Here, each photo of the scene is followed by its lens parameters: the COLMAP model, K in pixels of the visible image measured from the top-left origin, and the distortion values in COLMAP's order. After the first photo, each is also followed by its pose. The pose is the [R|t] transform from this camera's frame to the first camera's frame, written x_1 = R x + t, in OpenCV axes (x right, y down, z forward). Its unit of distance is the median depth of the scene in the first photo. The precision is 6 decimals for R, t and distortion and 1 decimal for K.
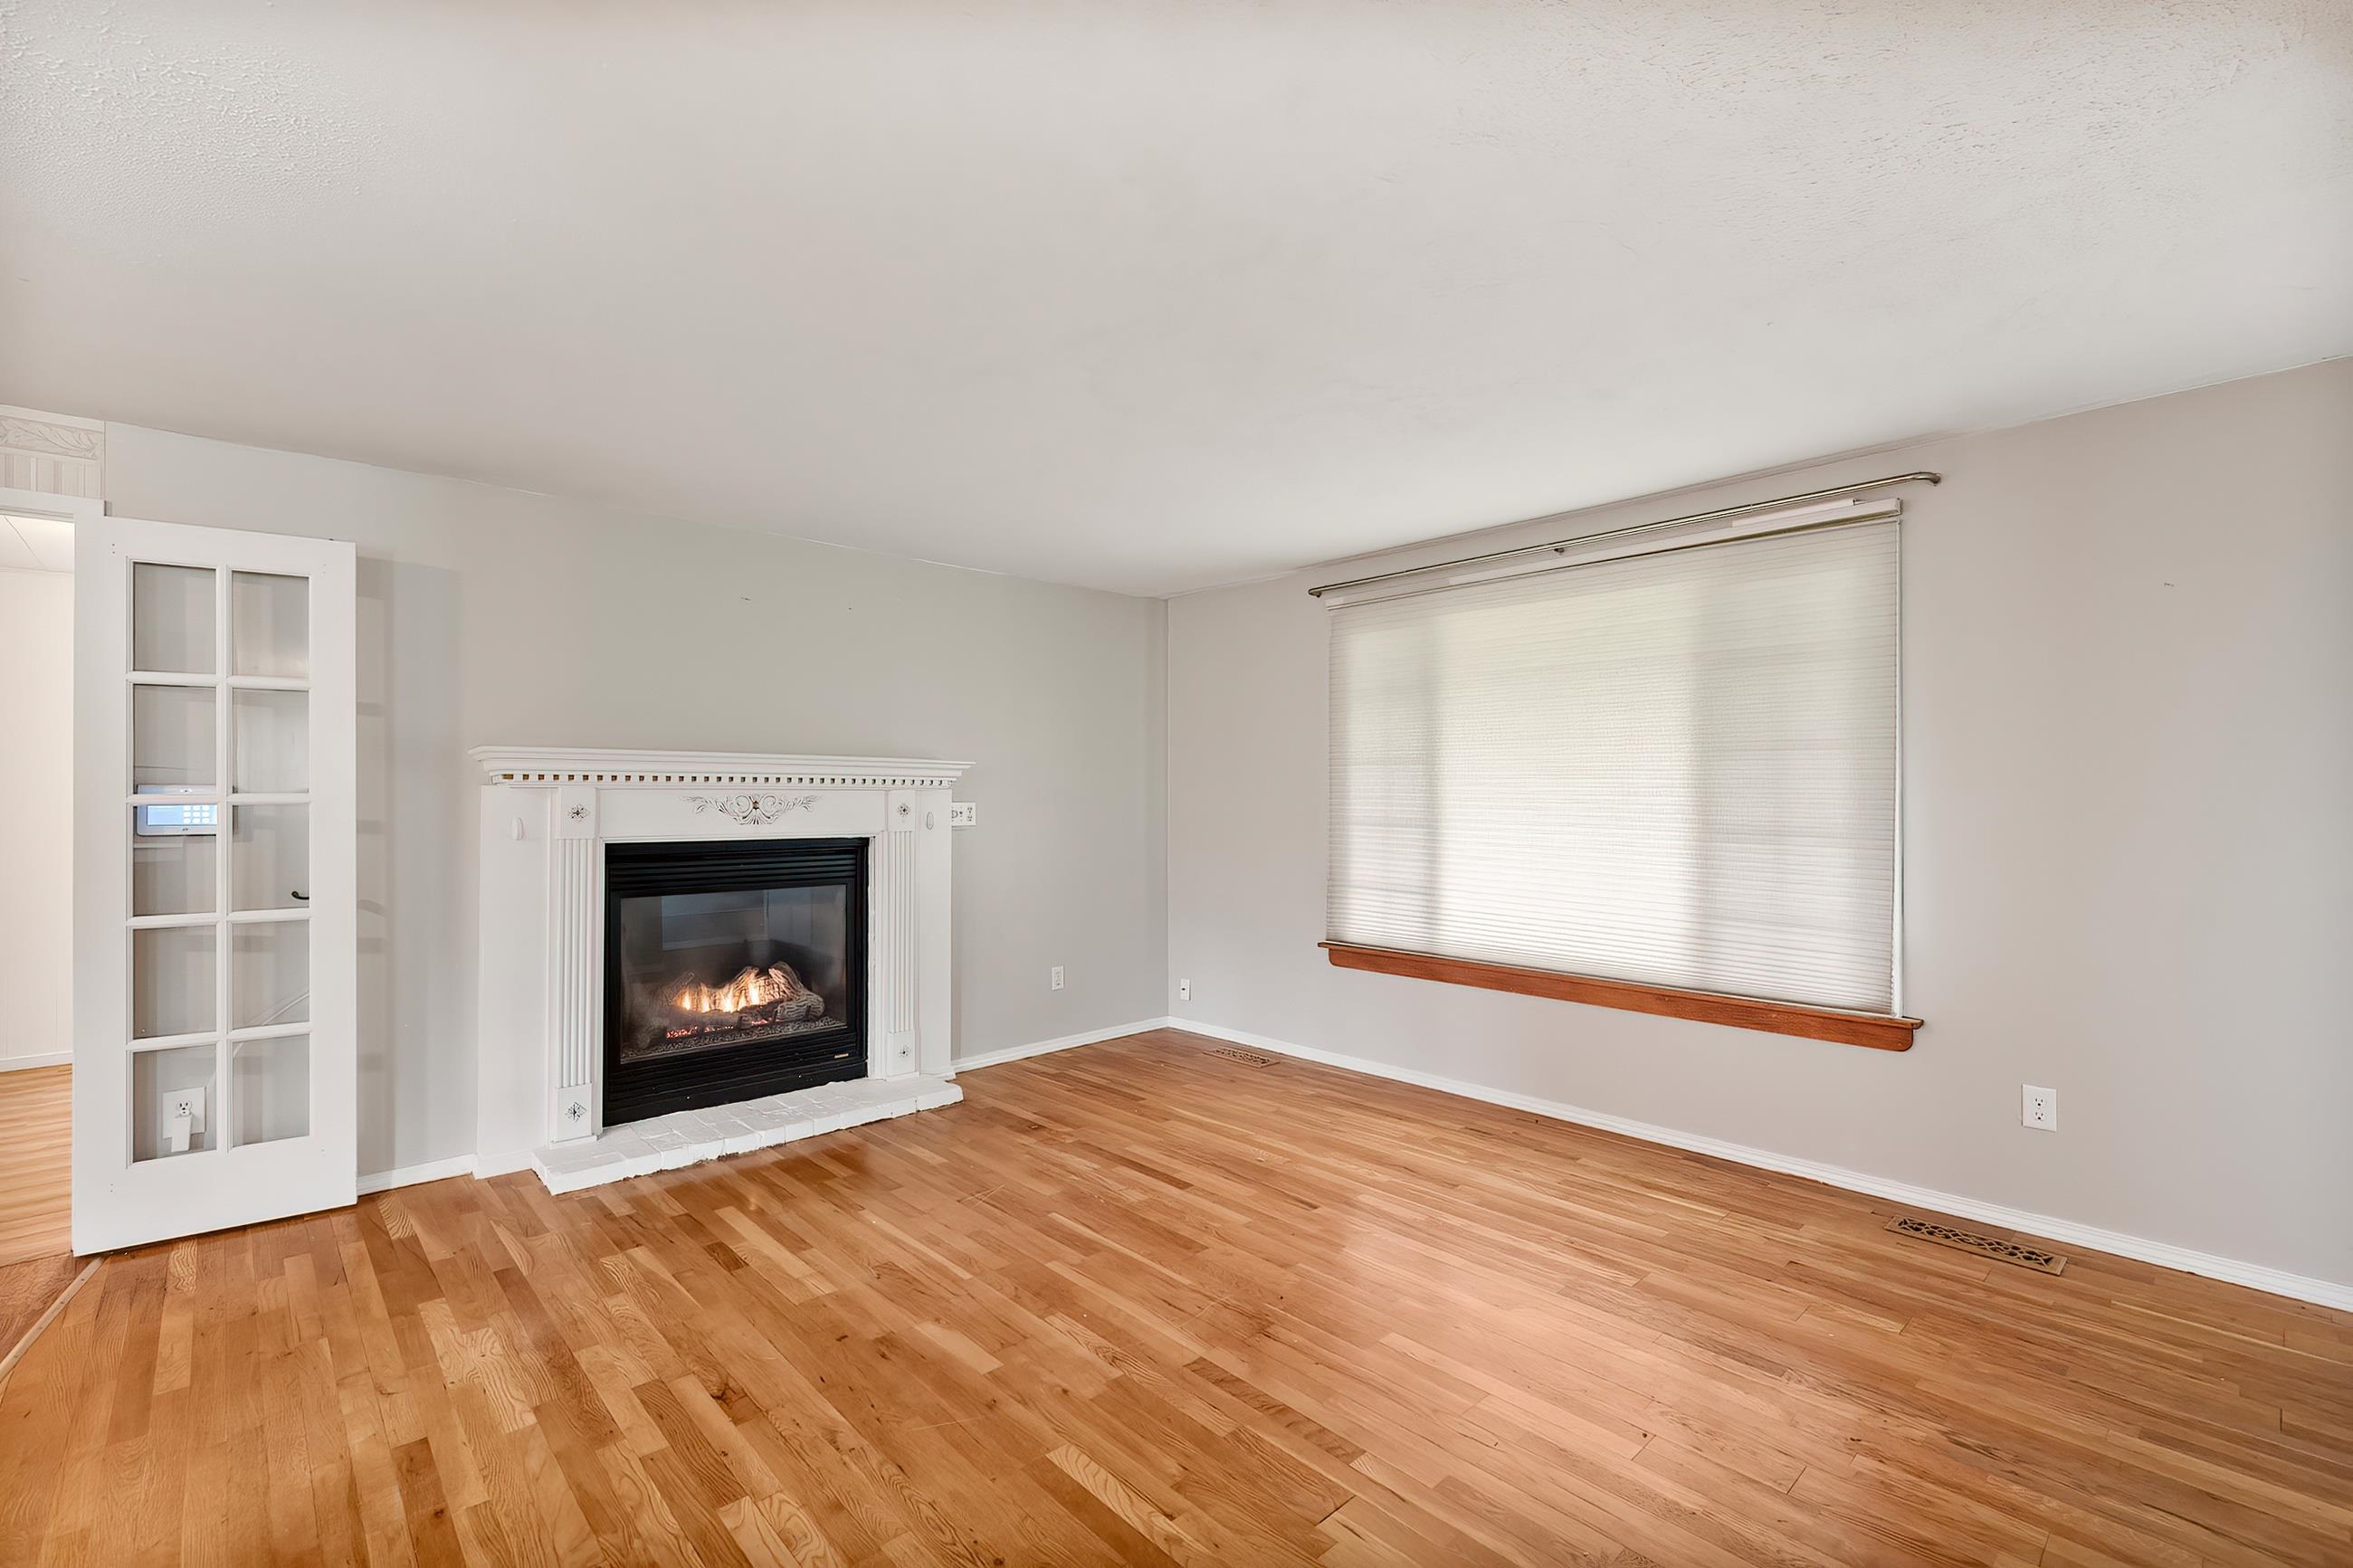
lens RADIAL K [[1034.1, 0, 1190.8], [0, 1034.1, 784.4], [0, 0, 1]] dist [0.000720, -0.000551]
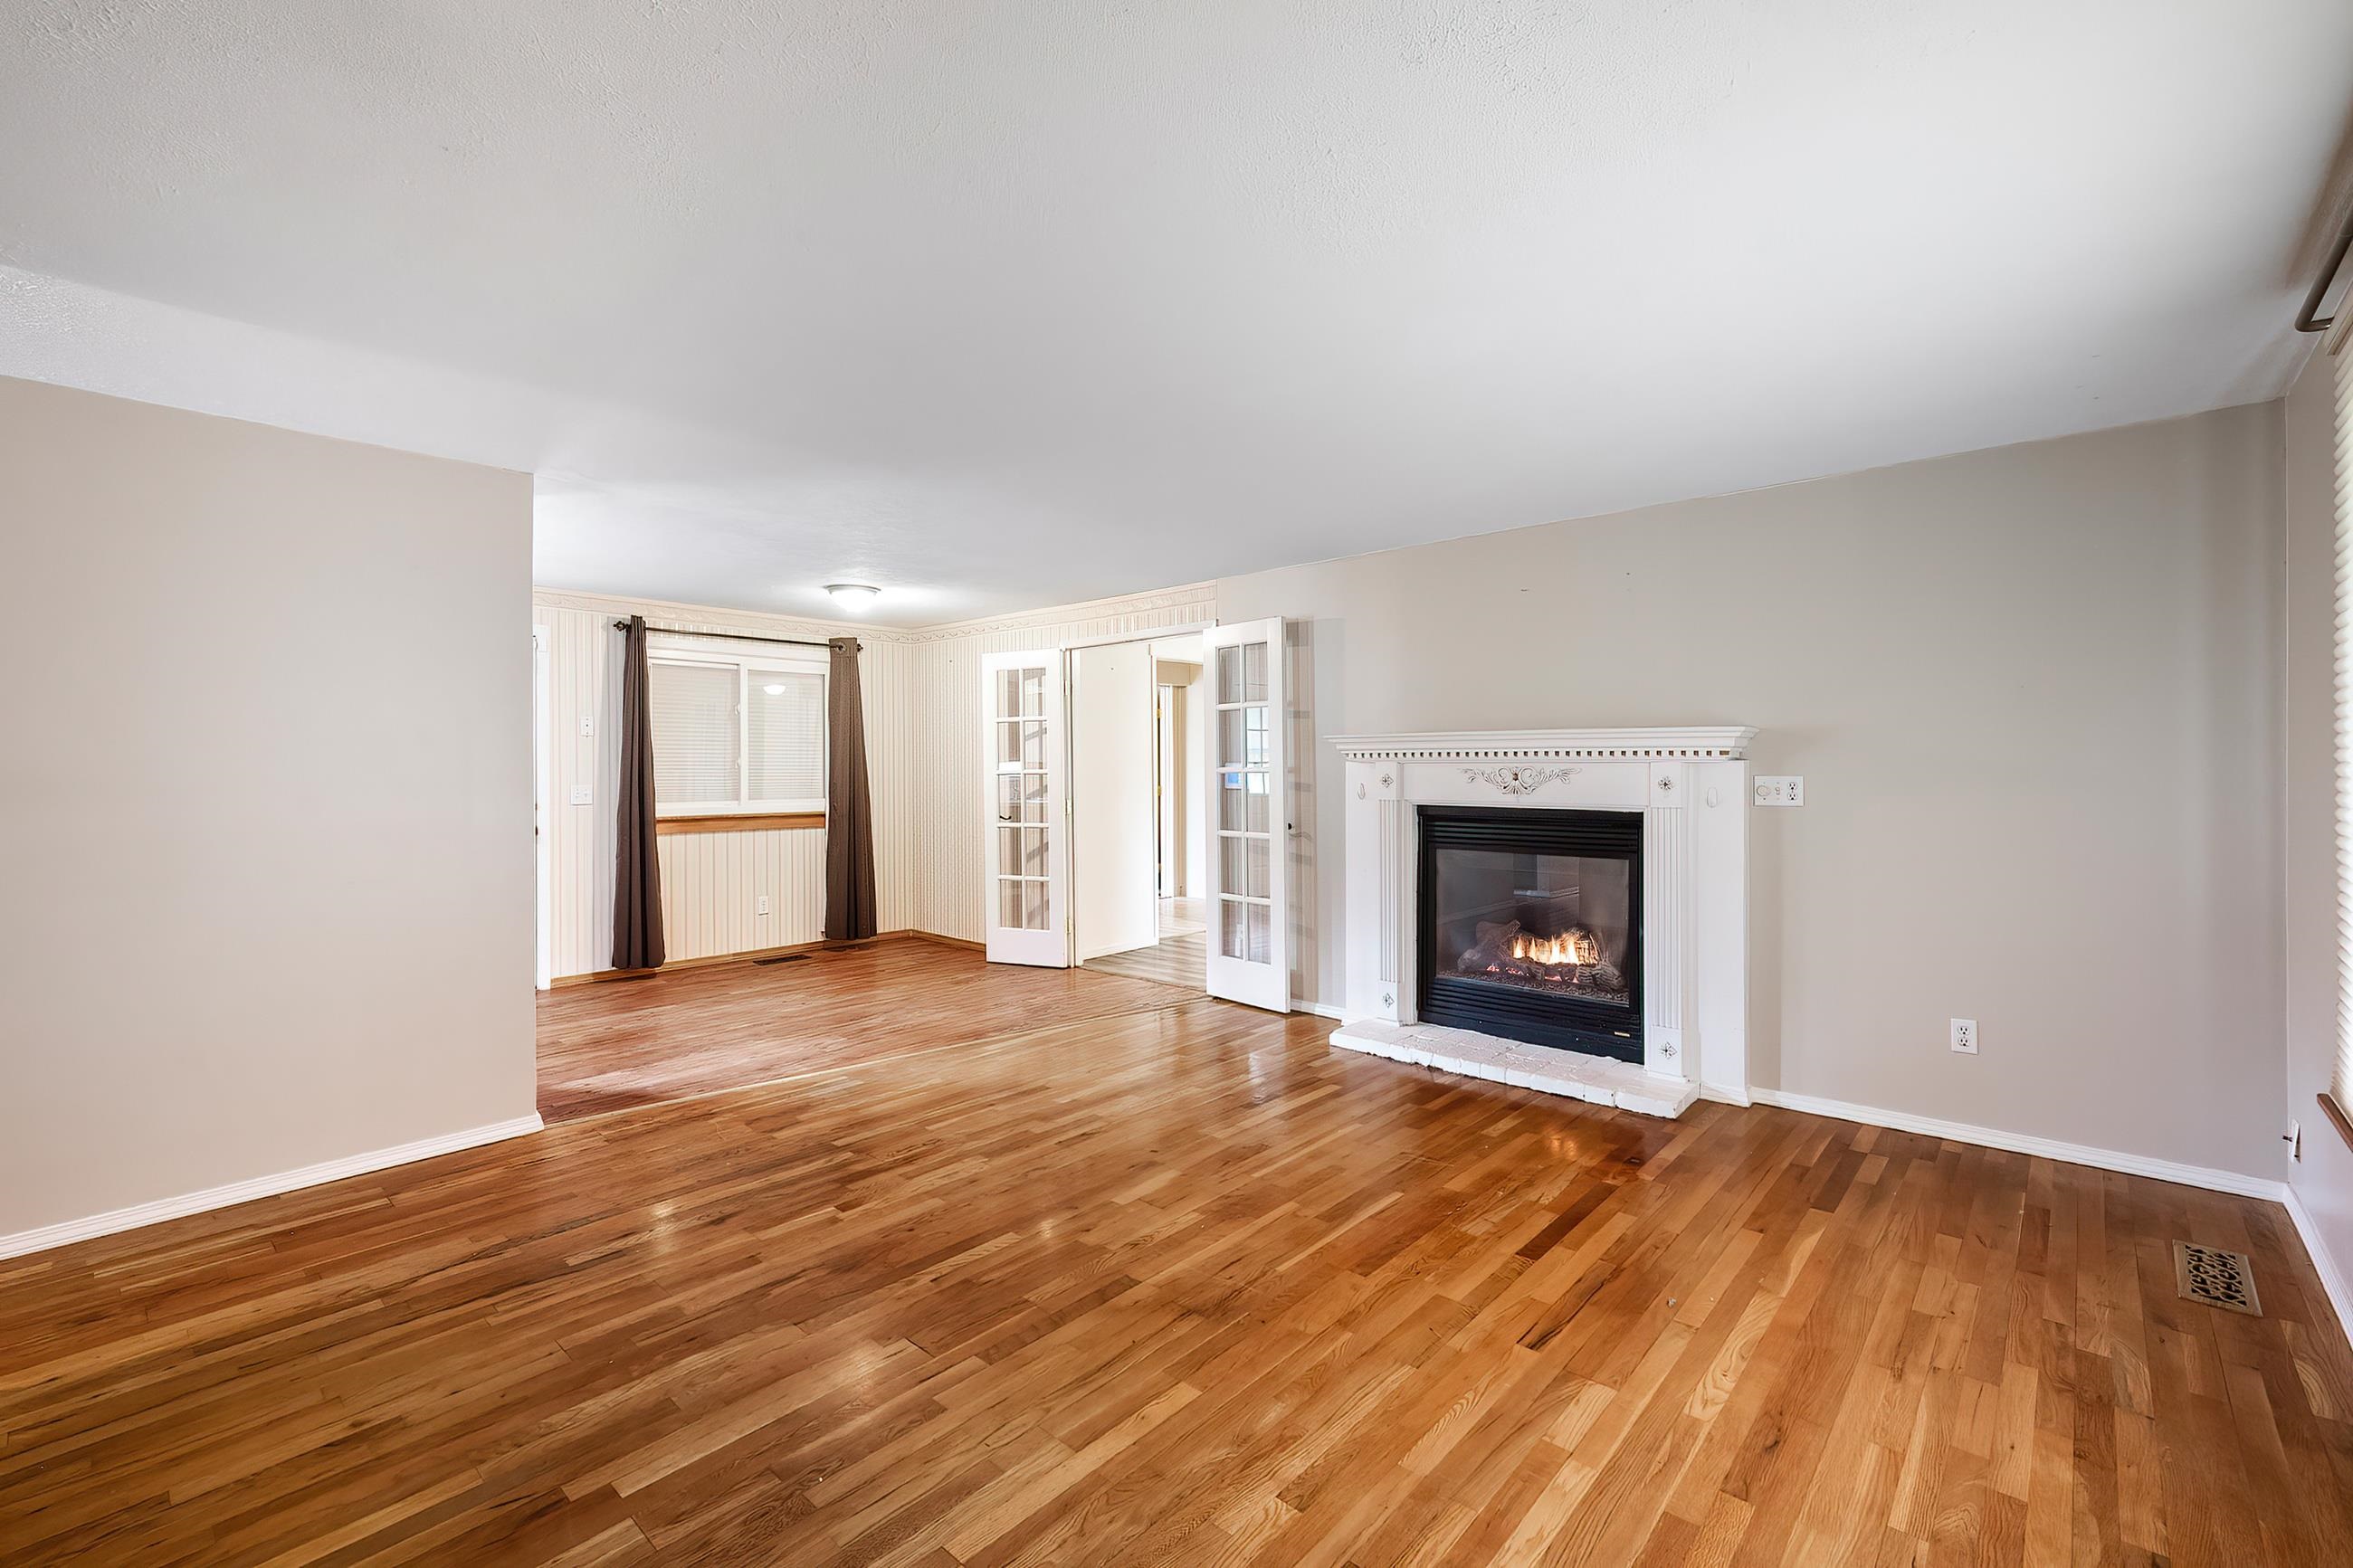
lens RADIAL K [[1008.5, 0, 1189.5], [0, 1008.5, 762.2], [0, 0, 1]] dist [0.001711, 0.000261]
pose [[0.089810, -0.002210, -0.995956, 0.739056], [0.013164, 0.999913, -0.001031, 0.001133], [0.995872, -0.013018, 0.089831, 0.654764]]
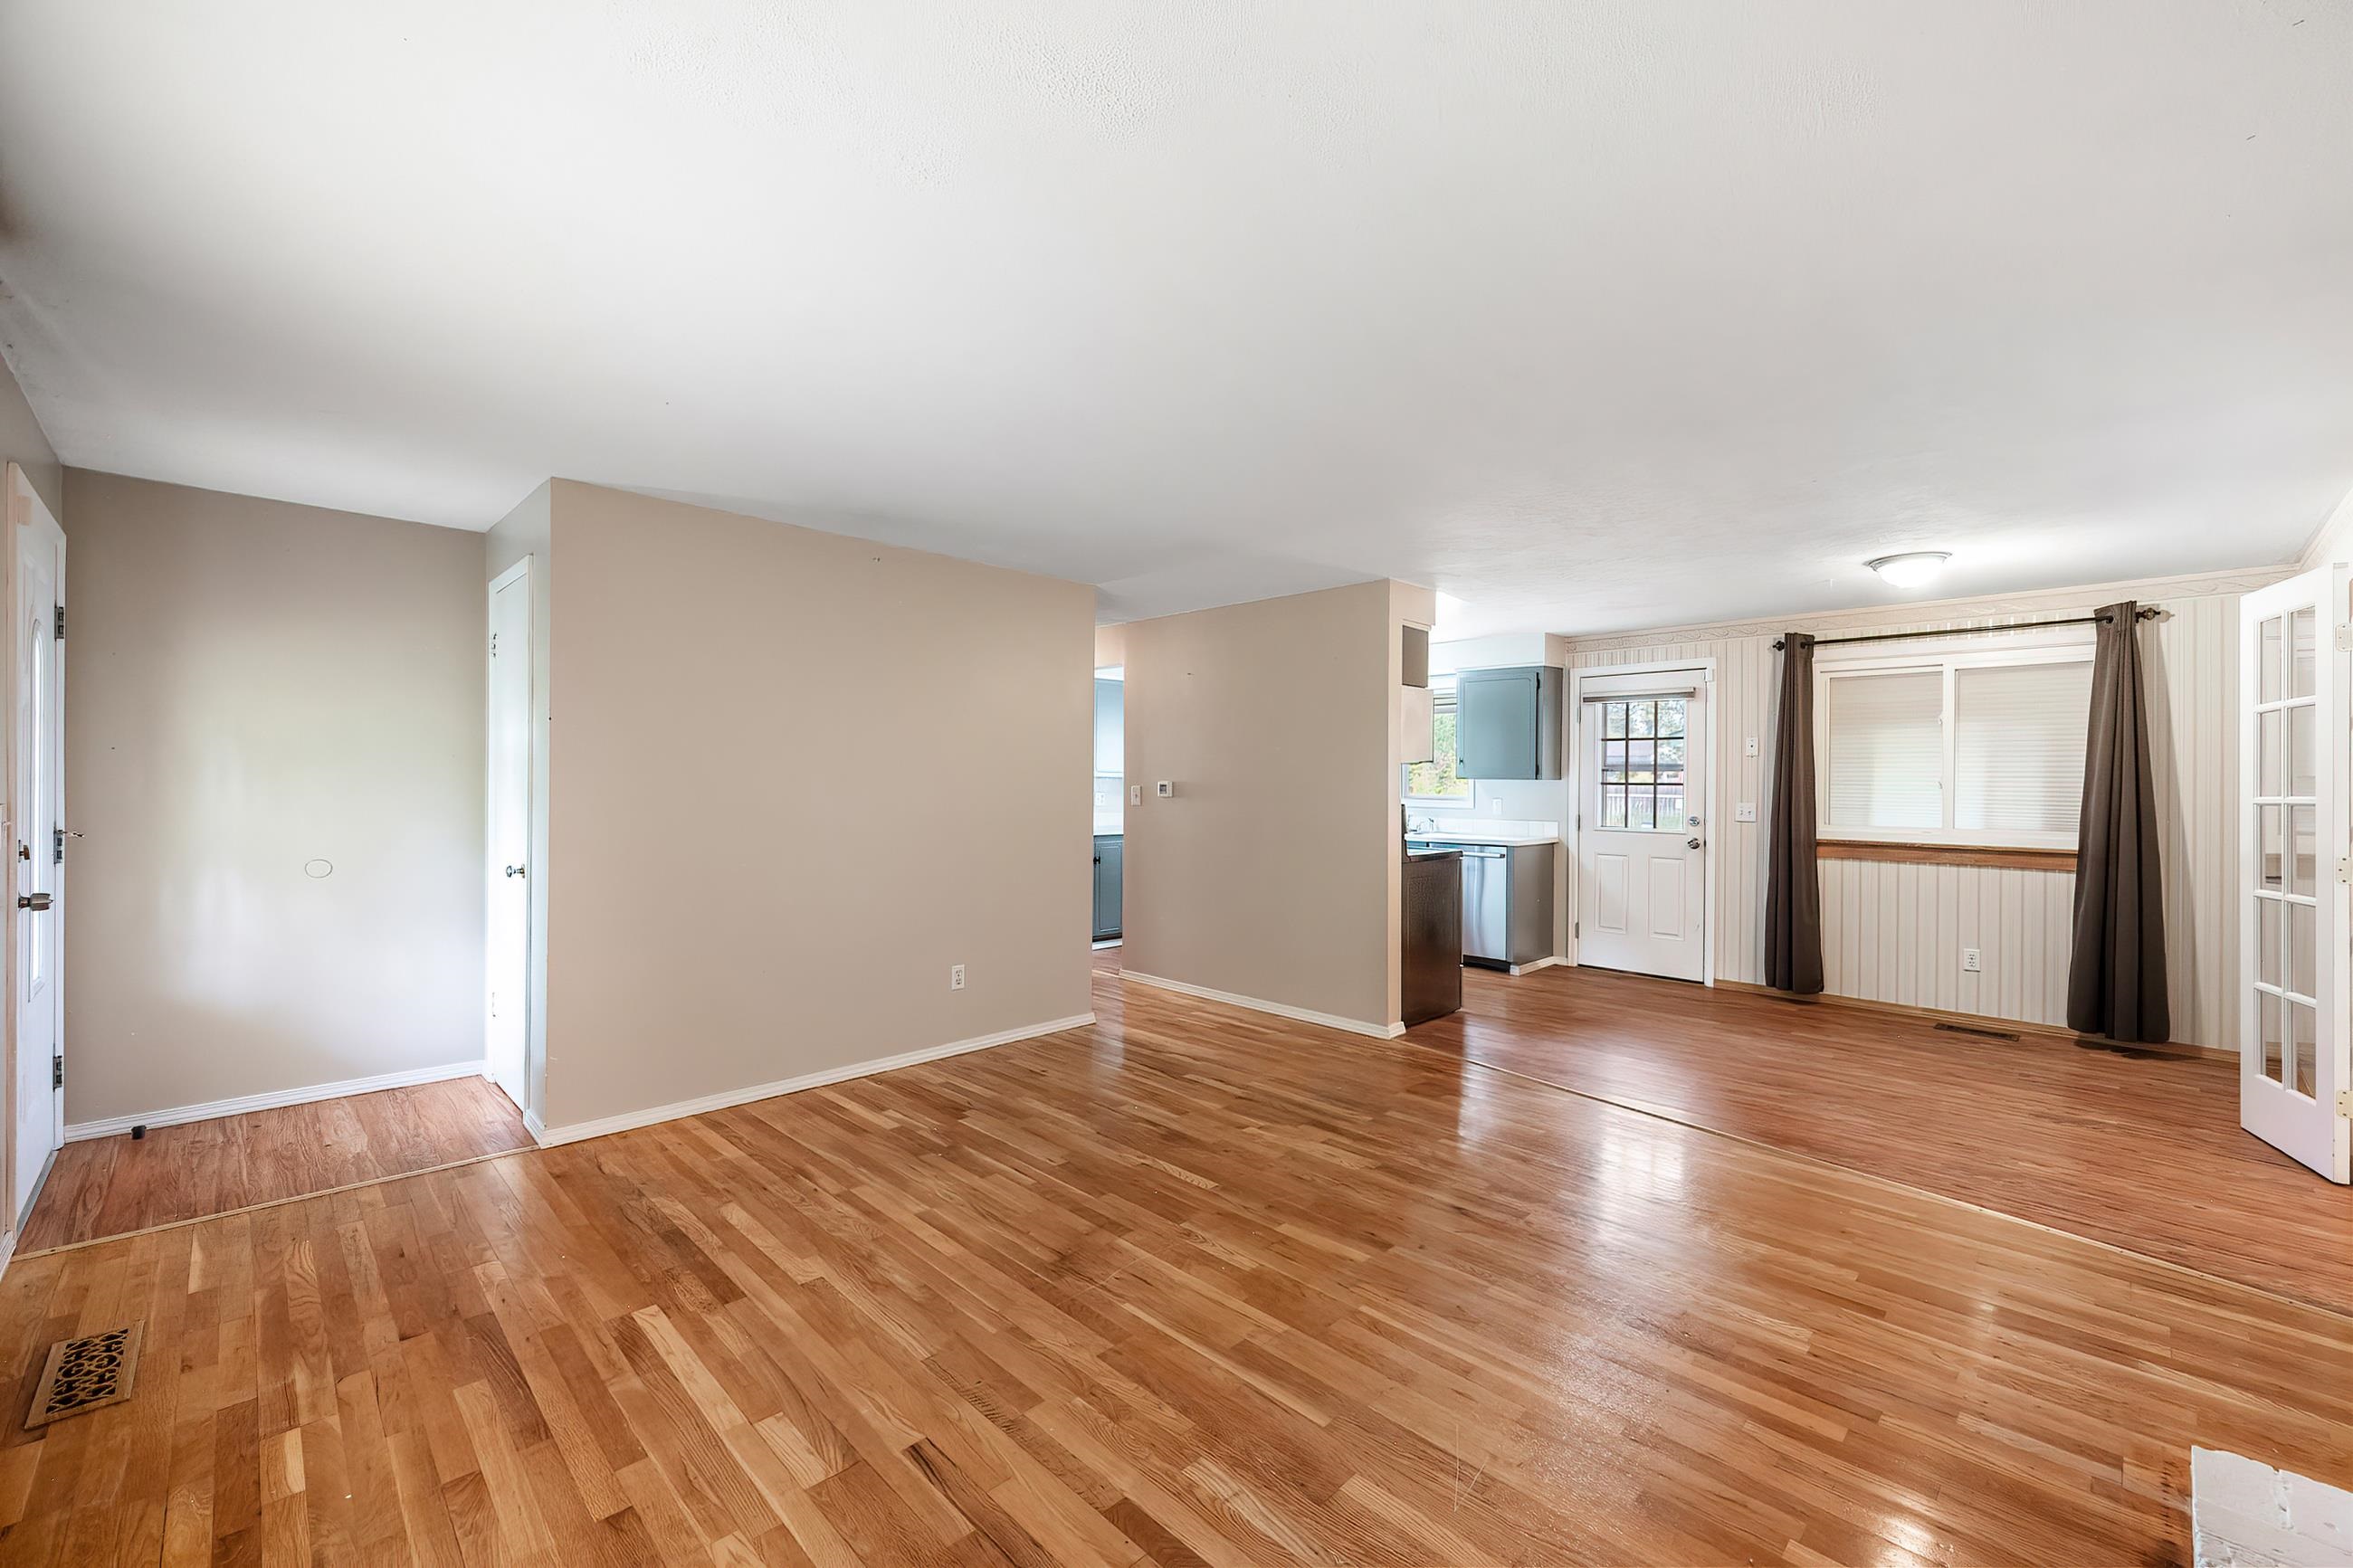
lens RADIAL K [[953.7, 0, 1179.8], [0, 953.7, 786.5], [0, 0, 1]] dist [-0.000101, 0.000197]
pose [[-0.999611, -0.006314, -0.027160, -0.019484], [-0.006151, 0.999962, -0.006106, 0.012172], [0.027198, -0.005937, -0.999612, 1.465930]]
